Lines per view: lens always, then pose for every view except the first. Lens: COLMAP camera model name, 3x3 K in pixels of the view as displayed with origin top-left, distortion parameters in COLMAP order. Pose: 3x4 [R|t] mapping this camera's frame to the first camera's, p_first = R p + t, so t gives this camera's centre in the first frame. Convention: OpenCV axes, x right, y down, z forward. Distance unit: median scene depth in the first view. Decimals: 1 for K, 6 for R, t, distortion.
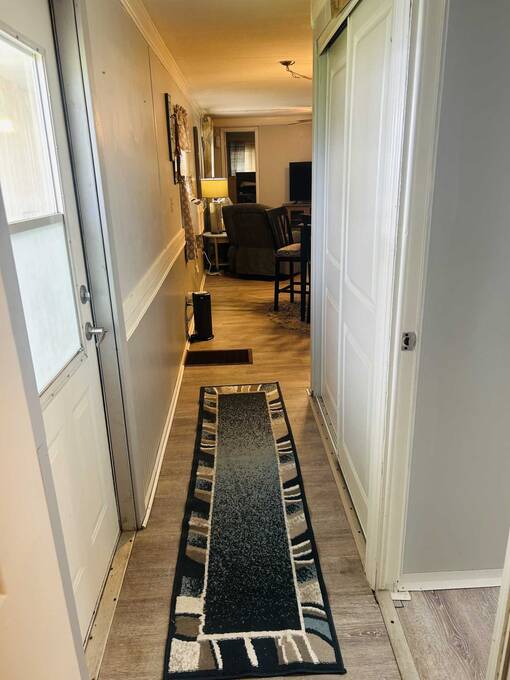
lens RADIAL K [[505.5, 0, 255.0], [0, 505.5, 340.0], [0, 0, 1]] dist [0.057135, -0.001752]
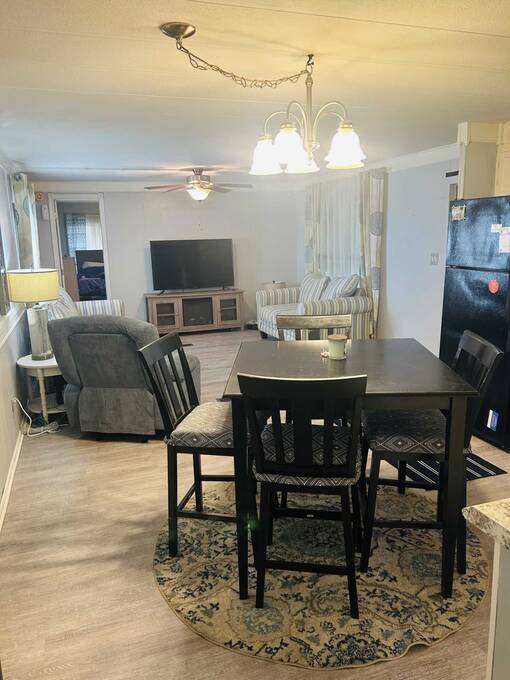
lens RADIAL K [[505.5, 0, 255.0], [0, 505.5, 340.0], [0, 0, 1]] dist [0.057135, -0.001752]
pose [[0.957069, -0.053055, 0.284964, -0.006834], [0.091026, 0.988385, -0.121696, -0.128709], [-0.275198, 0.142410, 0.950782, 0.345732]]
